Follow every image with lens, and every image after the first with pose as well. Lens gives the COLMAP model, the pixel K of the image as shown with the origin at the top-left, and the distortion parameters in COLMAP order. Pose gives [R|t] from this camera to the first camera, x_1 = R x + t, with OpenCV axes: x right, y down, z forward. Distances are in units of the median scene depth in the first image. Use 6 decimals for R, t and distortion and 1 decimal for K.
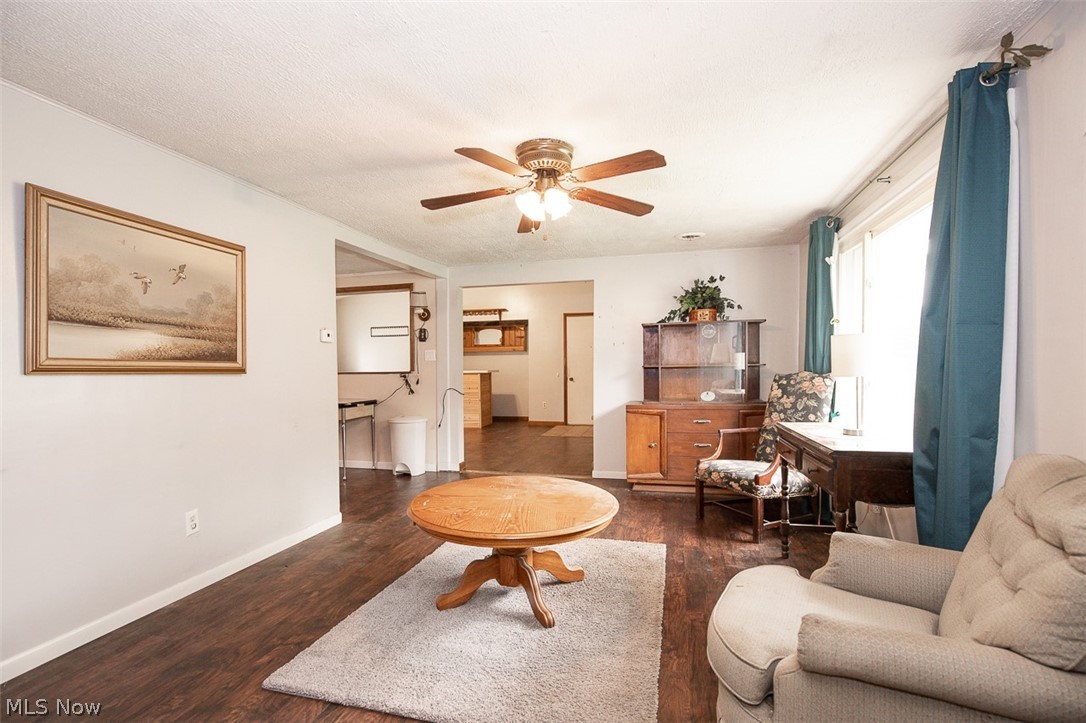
lens RADIAL K [[510.6, 0, 539.0], [0, 510.6, 381.1], [0, 0, 1]] dist [-0.010909, 0.000512]
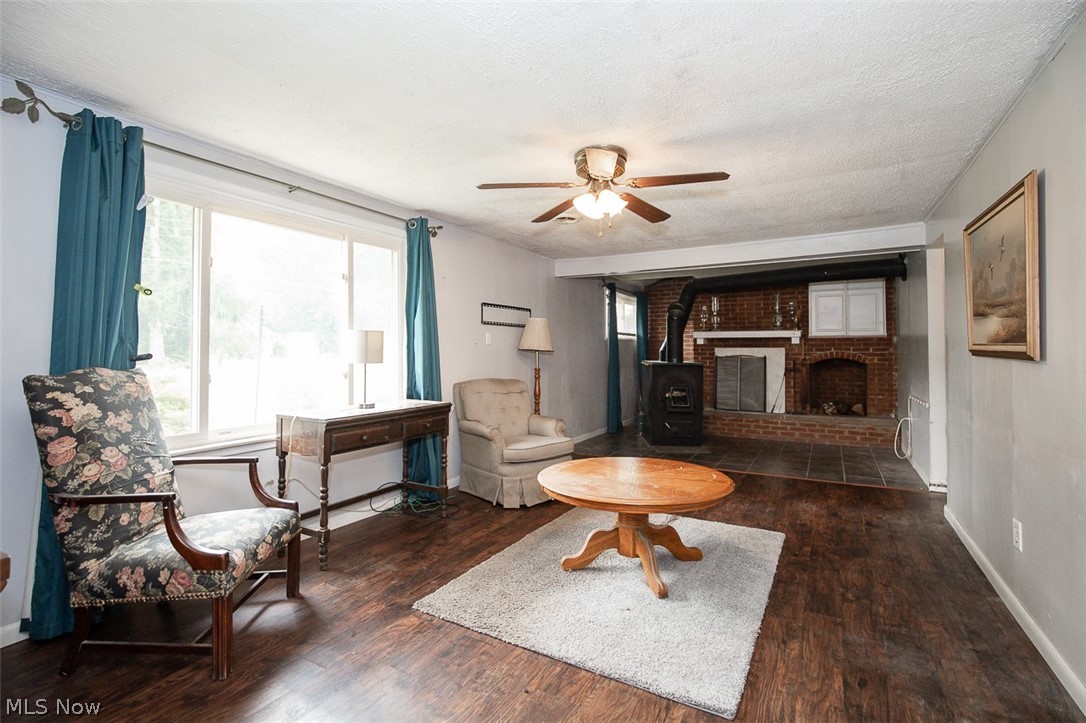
lens RADIAL K [[500.2, 0, 537.3], [0, 500.2, 356.8], [0, 0, 1]] dist [-0.011997, 0.000356]
pose [[-0.962927, 0.006105, 0.269692, -0.096534], [0.016491, 0.999206, 0.036261, -0.042970], [-0.269257, 0.039364, -0.962264, 1.411583]]
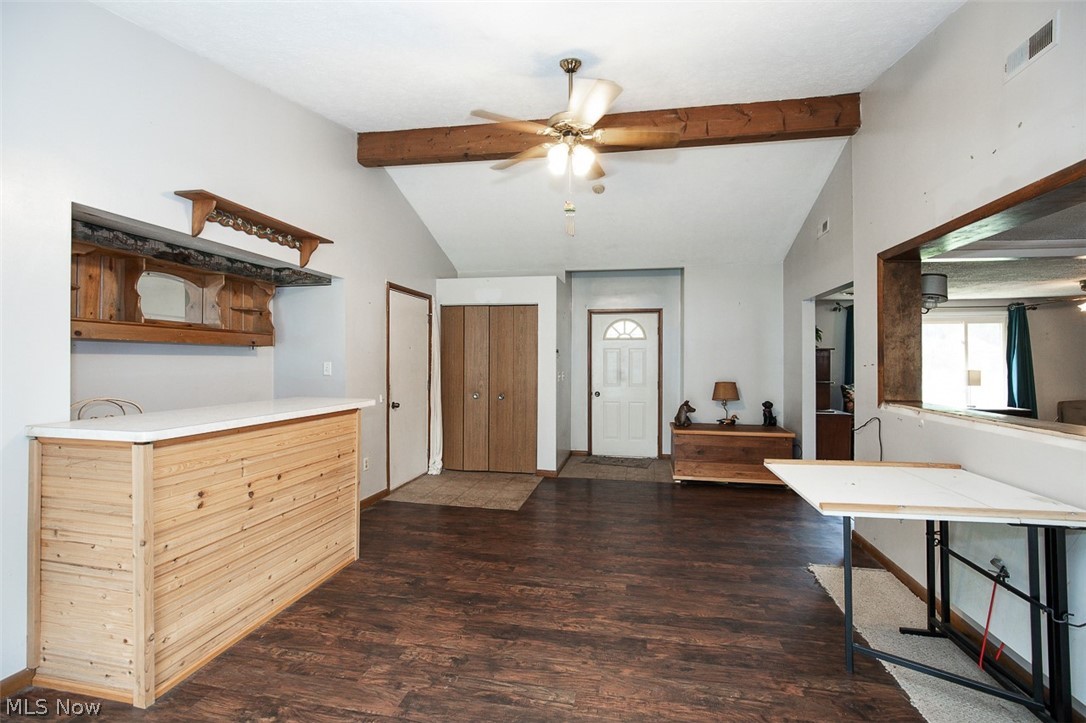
lens RADIAL K [[499.3, 0, 540.6], [0, 499.3, 349.4], [0, 0, 1]] dist [-0.013753, 0.004396]
pose [[-0.066858, 0.032748, 0.997225, -1.231925], [0.022570, 0.999255, -0.031301, -0.113347], [-0.997507, 0.020414, -0.067547, 2.303956]]
